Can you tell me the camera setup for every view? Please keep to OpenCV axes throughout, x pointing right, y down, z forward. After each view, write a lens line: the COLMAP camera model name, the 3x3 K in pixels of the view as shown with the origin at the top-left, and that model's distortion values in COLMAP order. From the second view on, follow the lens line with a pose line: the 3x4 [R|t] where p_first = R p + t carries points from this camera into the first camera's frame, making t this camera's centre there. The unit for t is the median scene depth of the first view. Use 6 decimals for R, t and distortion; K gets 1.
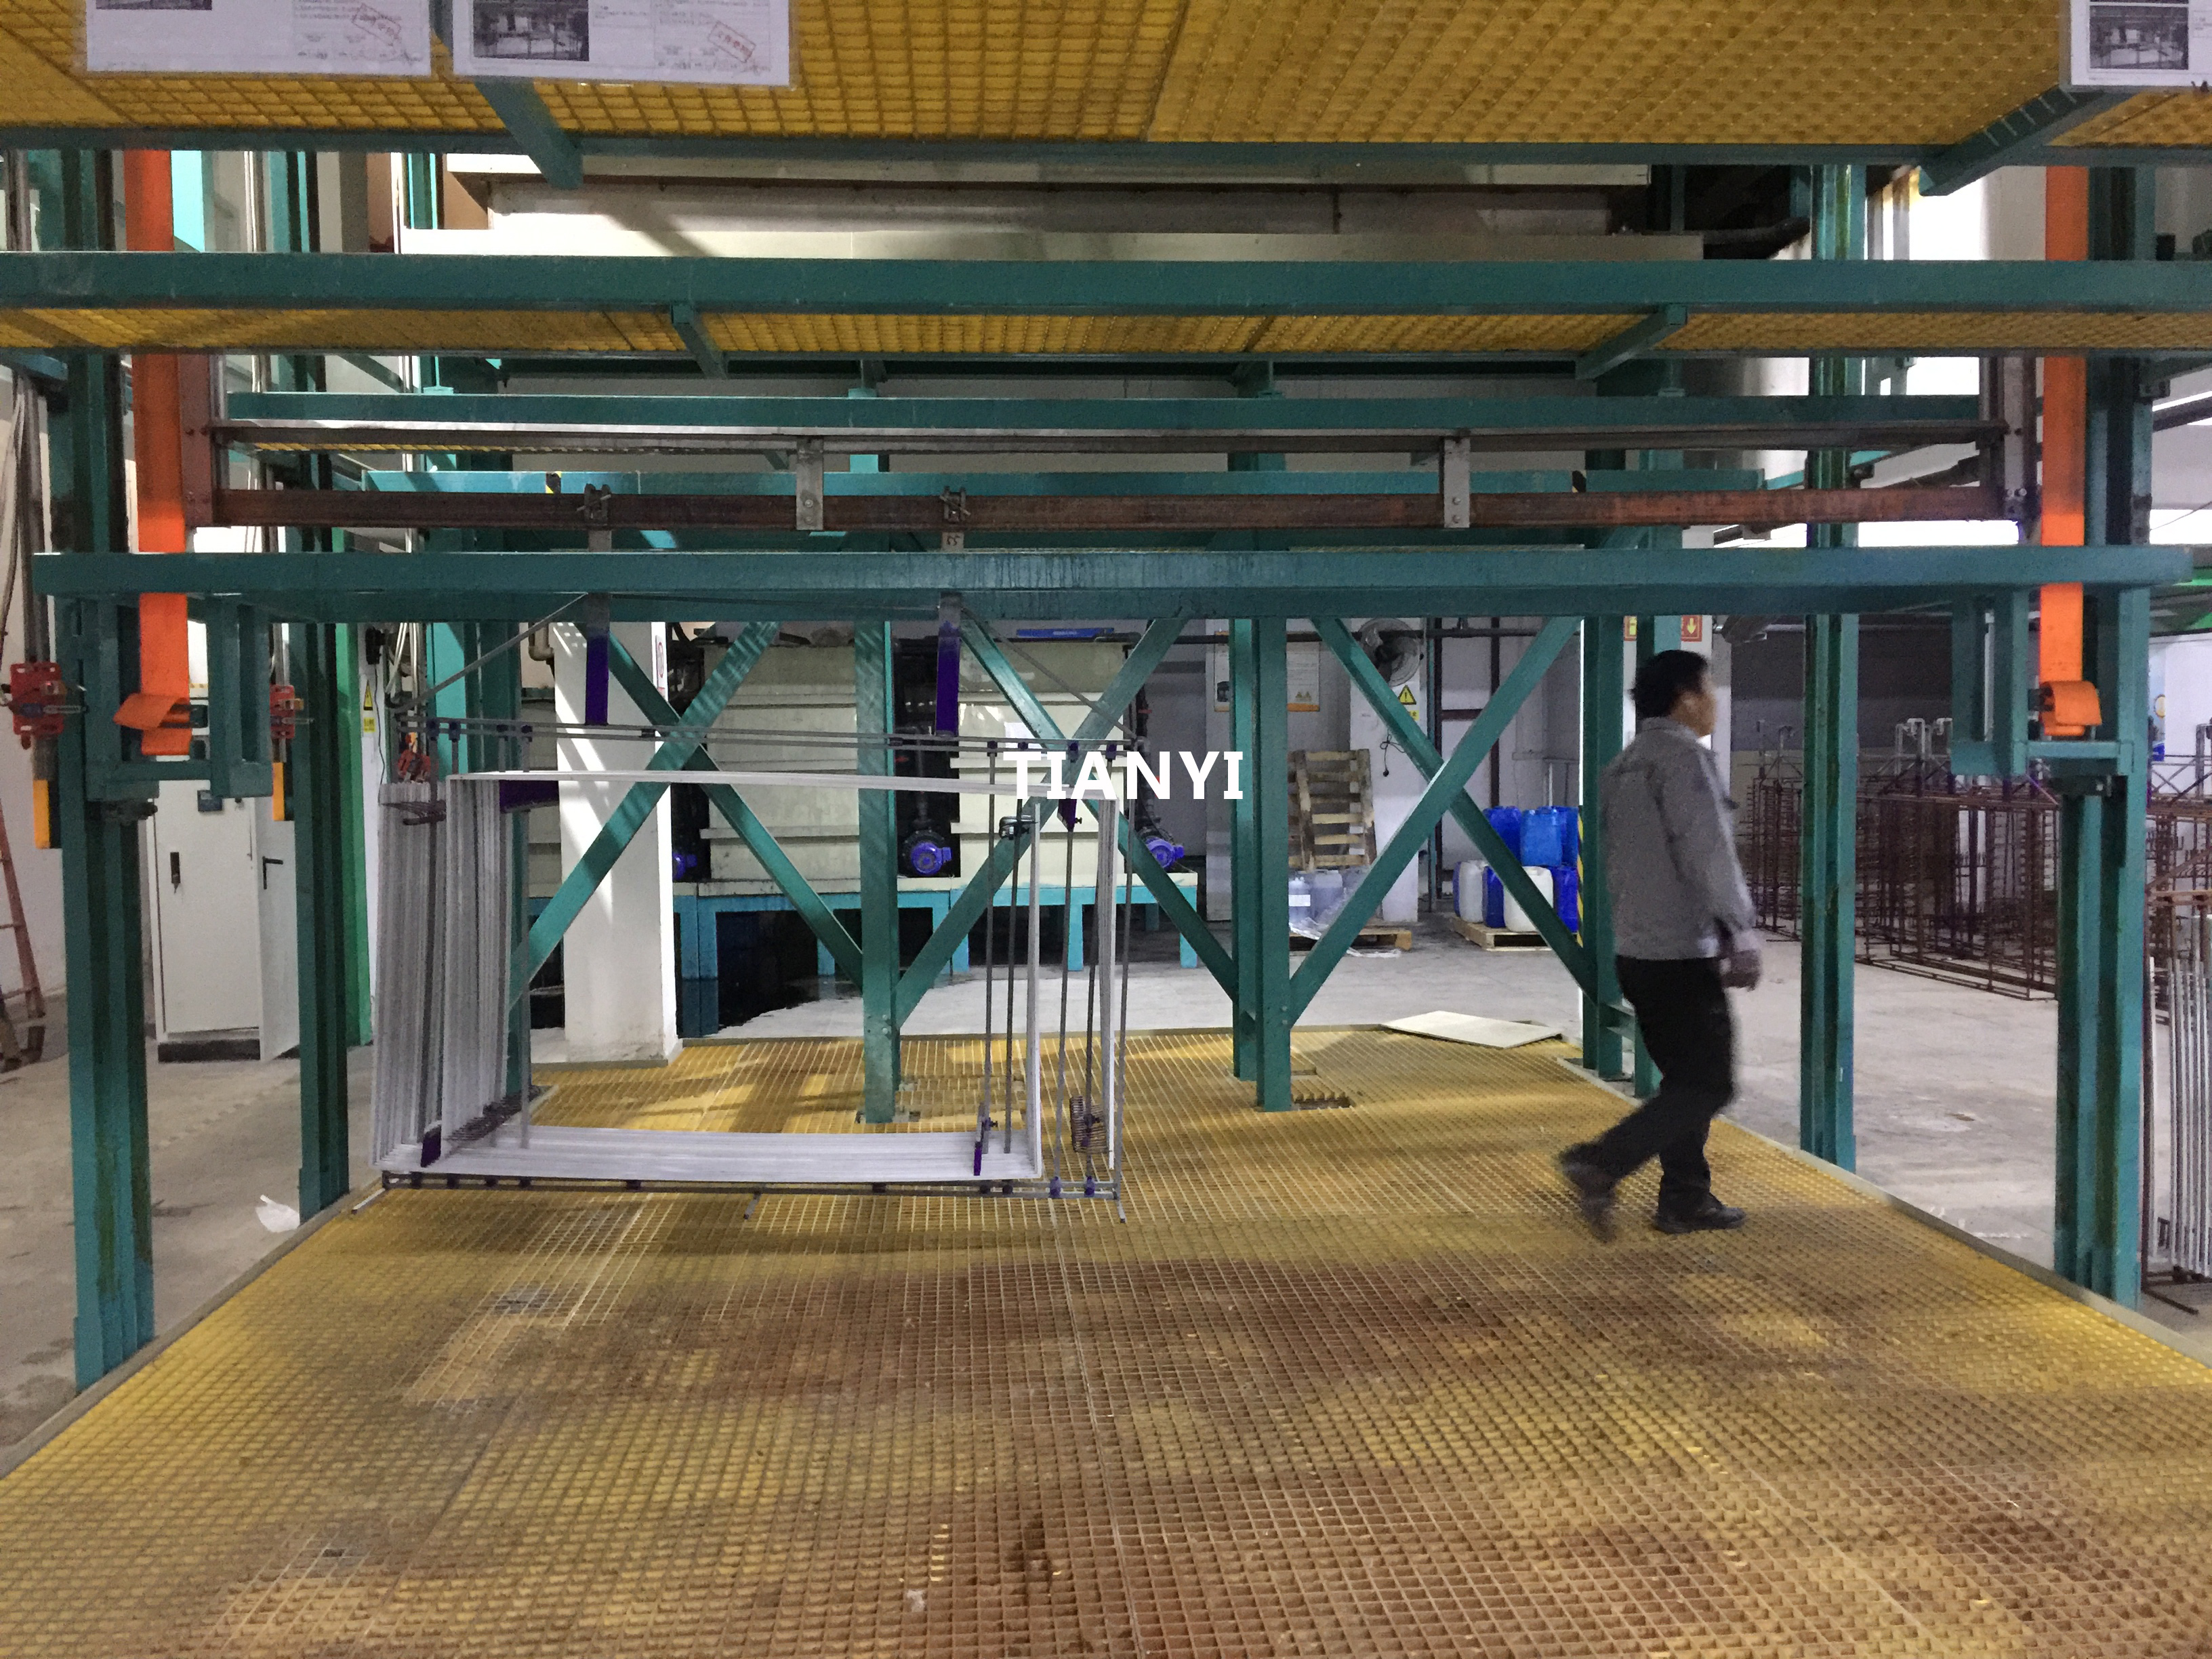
lens RADIAL K [[1876.3, 0, 1106.0], [0, 1876.3, 829.5], [0, 0, 1]] dist [0.106050, -0.108334]
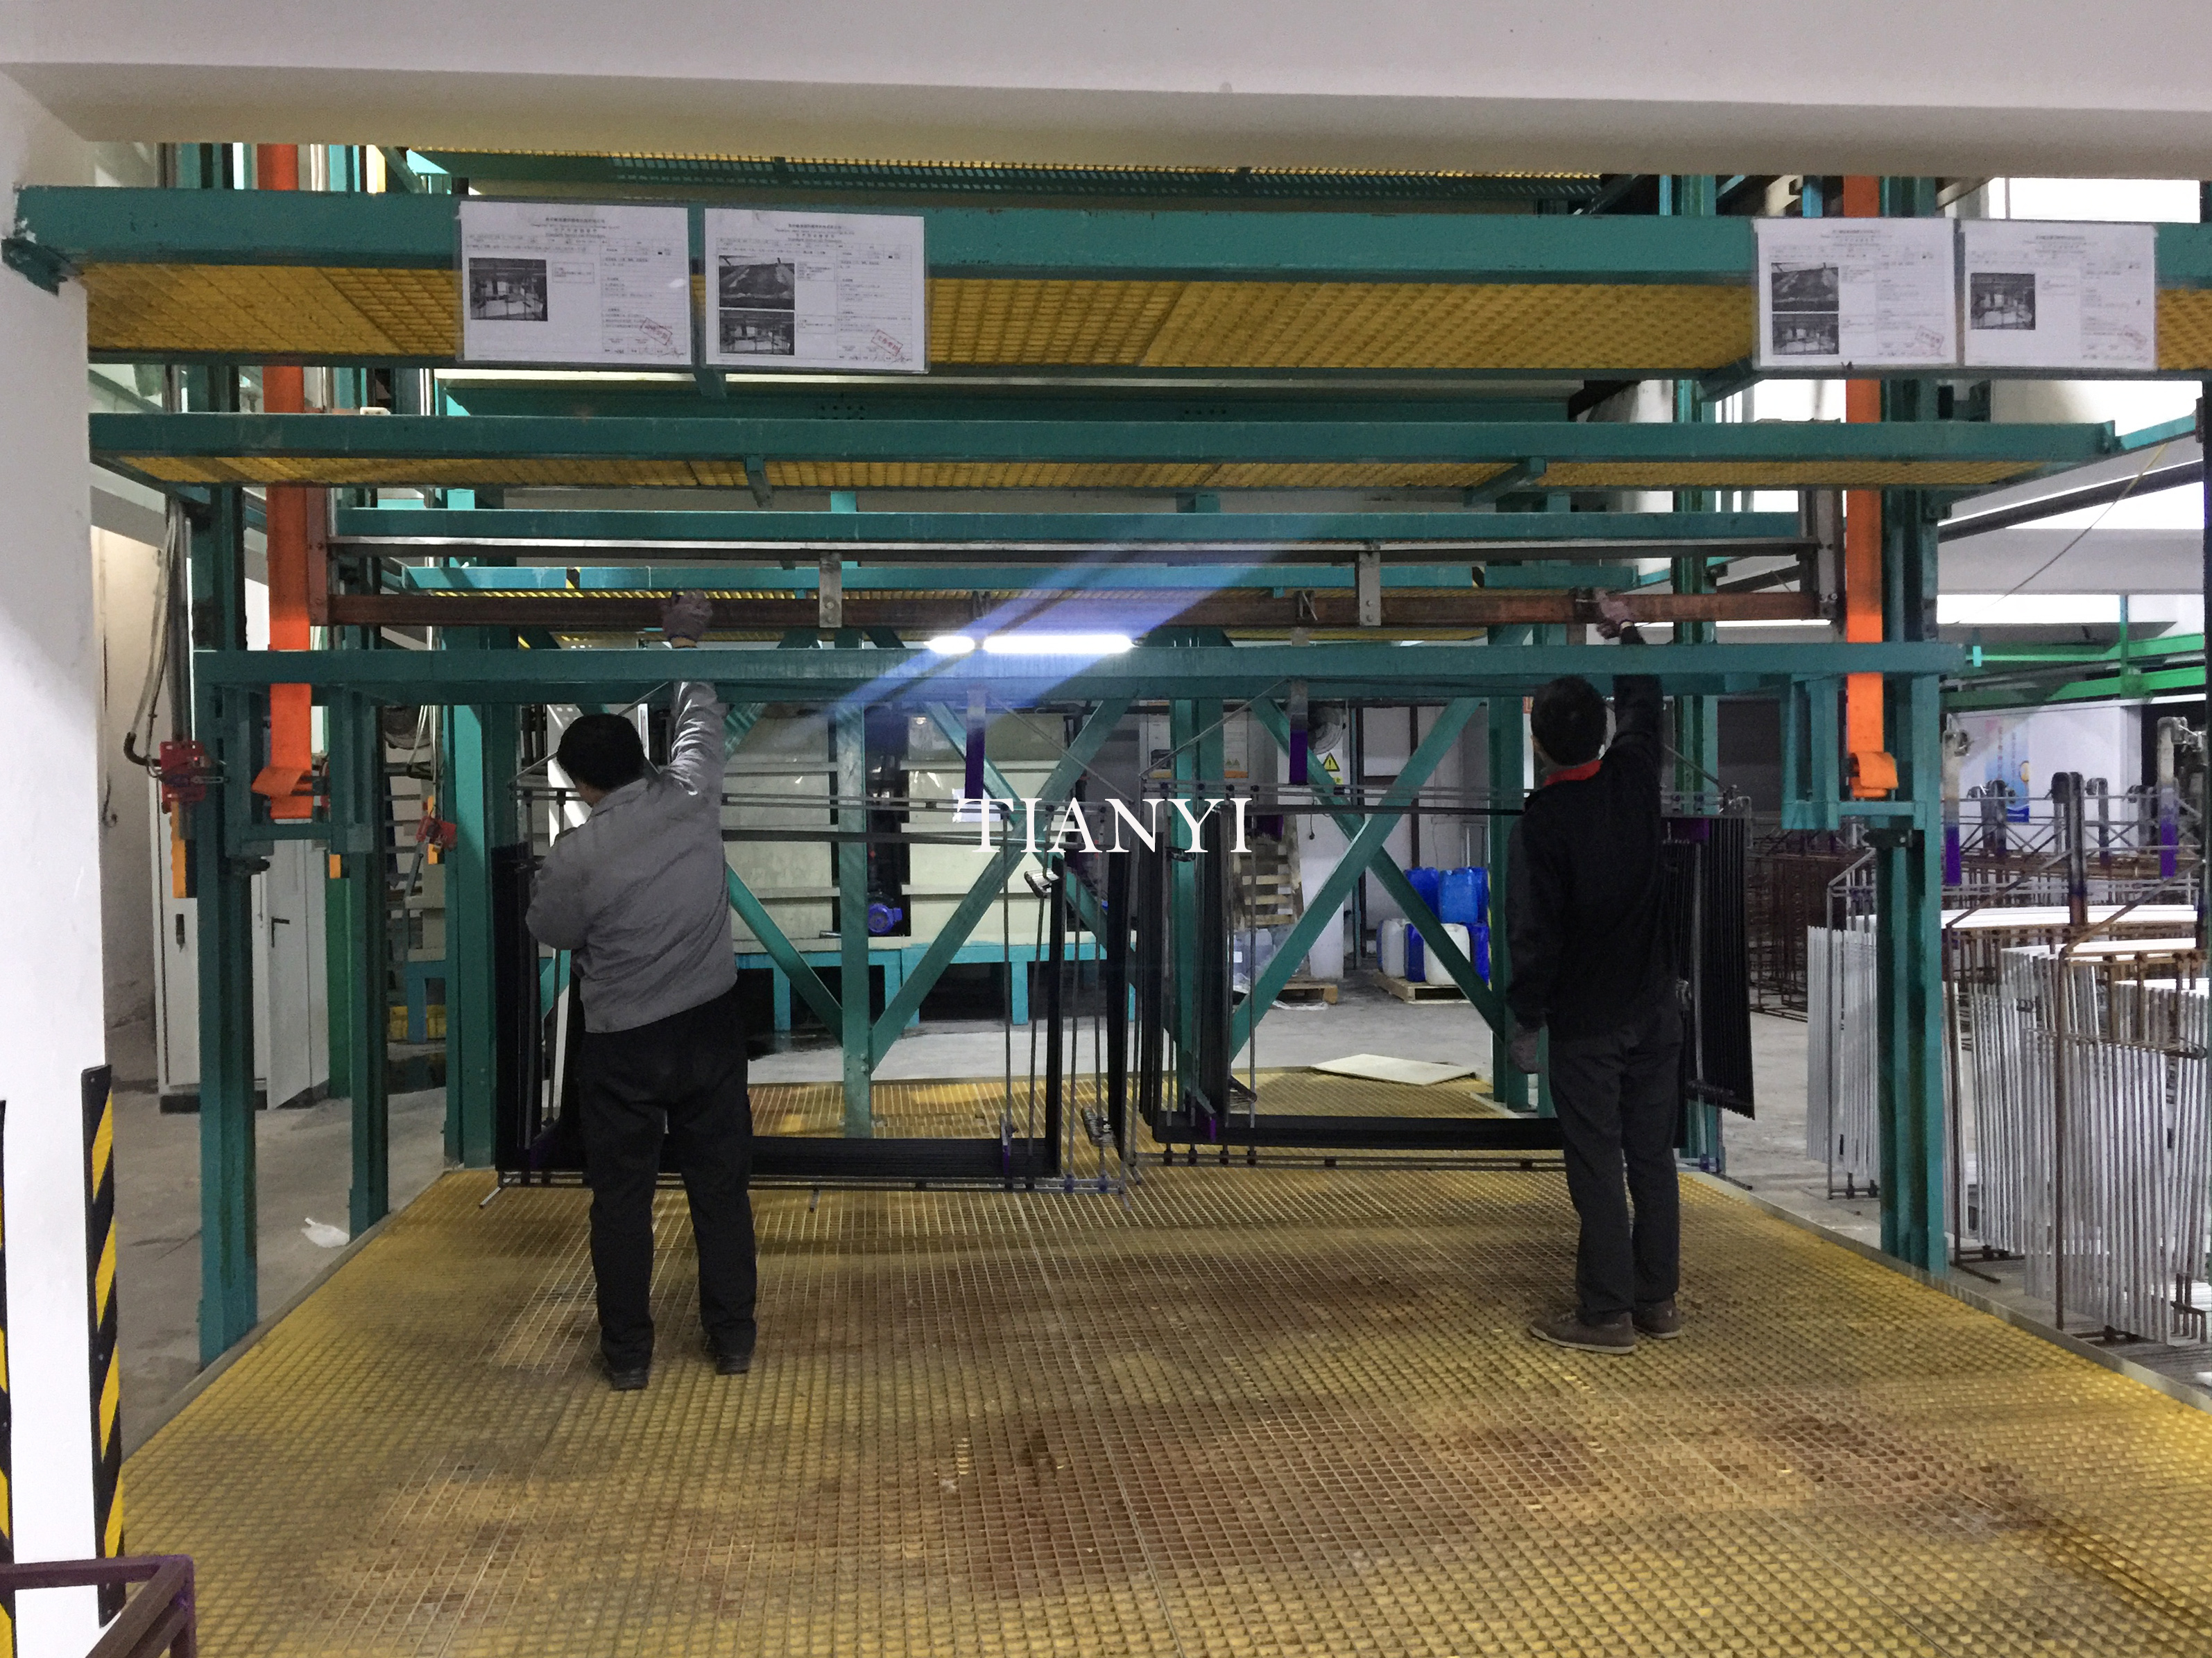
lens RADIAL K [[1889.6, 0, 1100.1], [0, 1889.6, 818.4], [0, 0, 1]] dist [0.110847, -0.000894]
pose [[0.999308, -0.003914, 0.036982, -0.036378], [0.005457, 0.999115, -0.041709, 0.014730], [-0.036786, 0.041882, 0.998445, -0.226406]]
